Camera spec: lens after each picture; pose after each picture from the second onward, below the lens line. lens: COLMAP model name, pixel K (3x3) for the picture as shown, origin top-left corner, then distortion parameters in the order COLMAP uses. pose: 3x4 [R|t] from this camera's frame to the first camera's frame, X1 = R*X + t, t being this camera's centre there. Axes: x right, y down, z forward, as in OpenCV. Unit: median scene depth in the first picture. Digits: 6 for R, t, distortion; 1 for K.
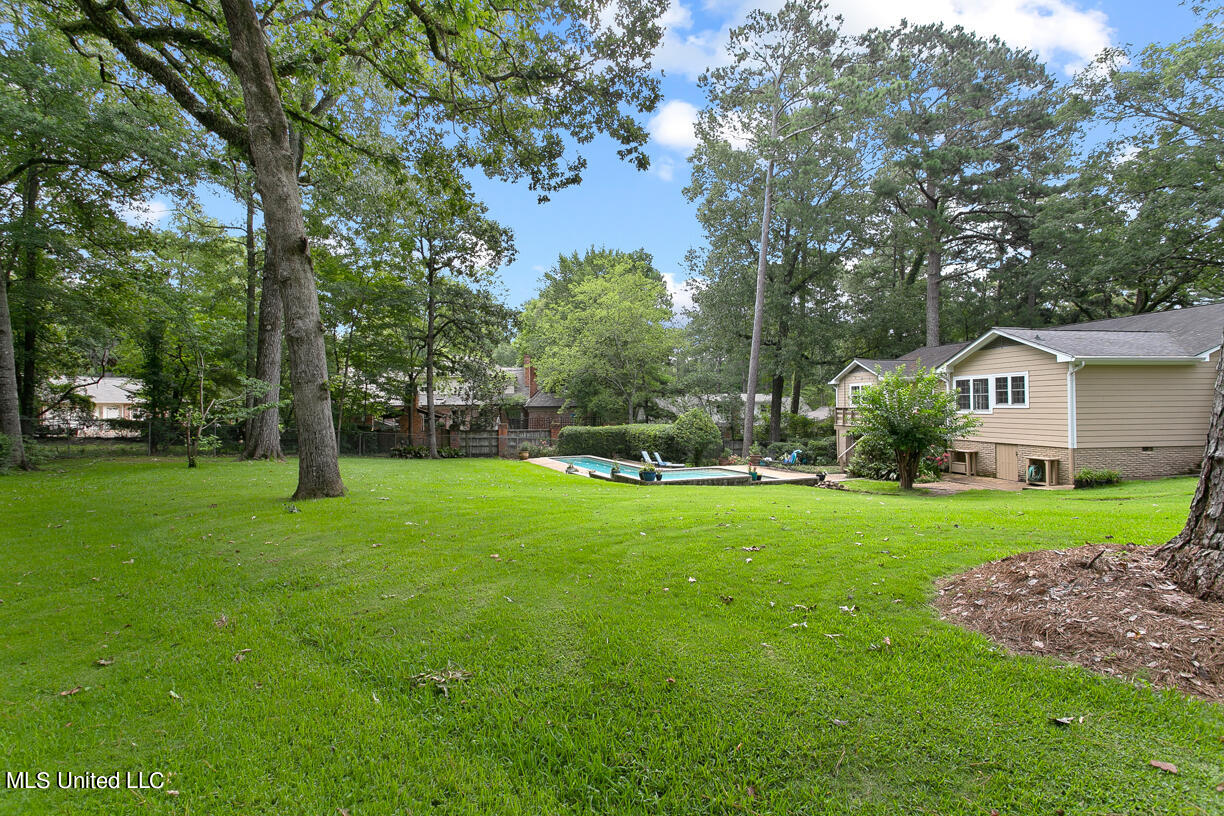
lens RADIAL K [[594.6, 0, 606.4], [0, 594.6, 410.5], [0, 0, 1]] dist [0.000636, 0.000266]
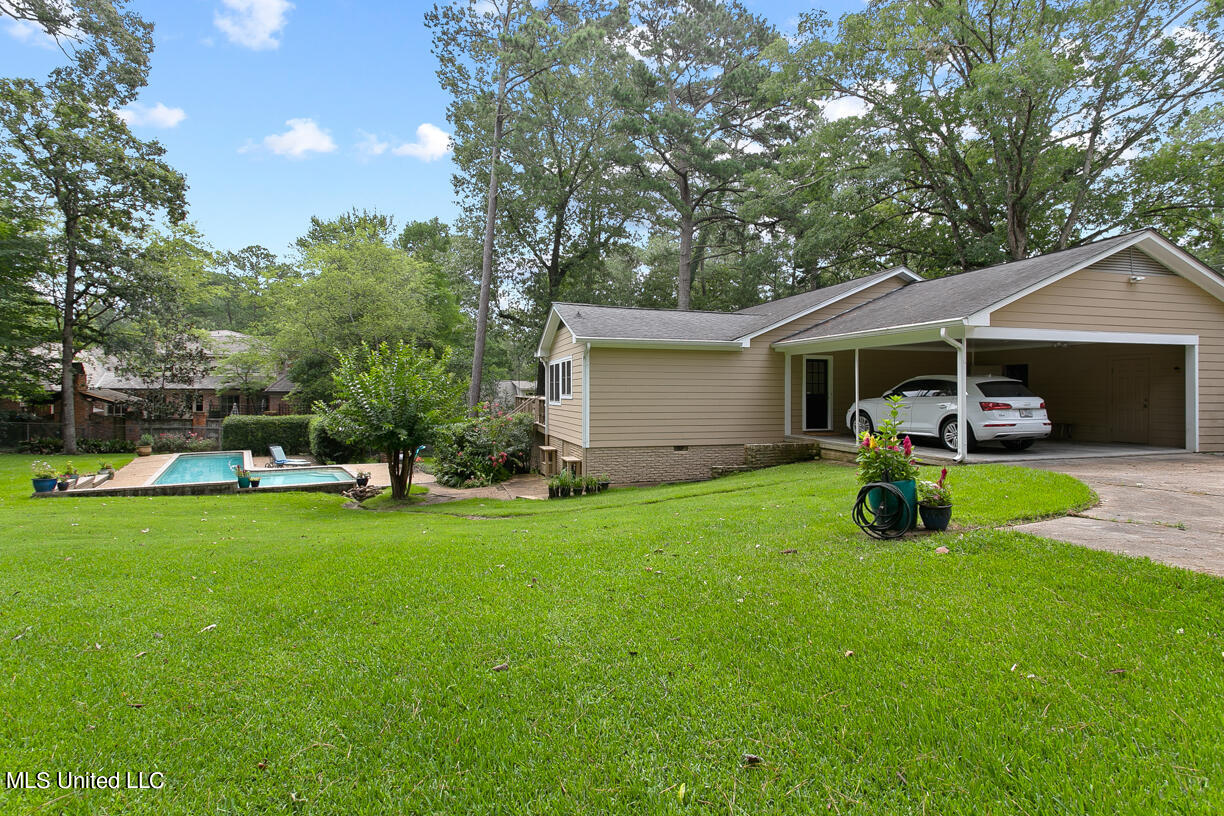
lens RADIAL K [[616.2, 0, 612.0], [0, 616.2, 408.0], [0, 0, 1]] dist [0.001162, 0.000139]
pose [[0.990361, 0.007599, 0.138300, 0.348831], [-0.009977, 0.999814, 0.016507, -0.003674], [-0.138149, -0.017727, 0.990253, 0.069108]]
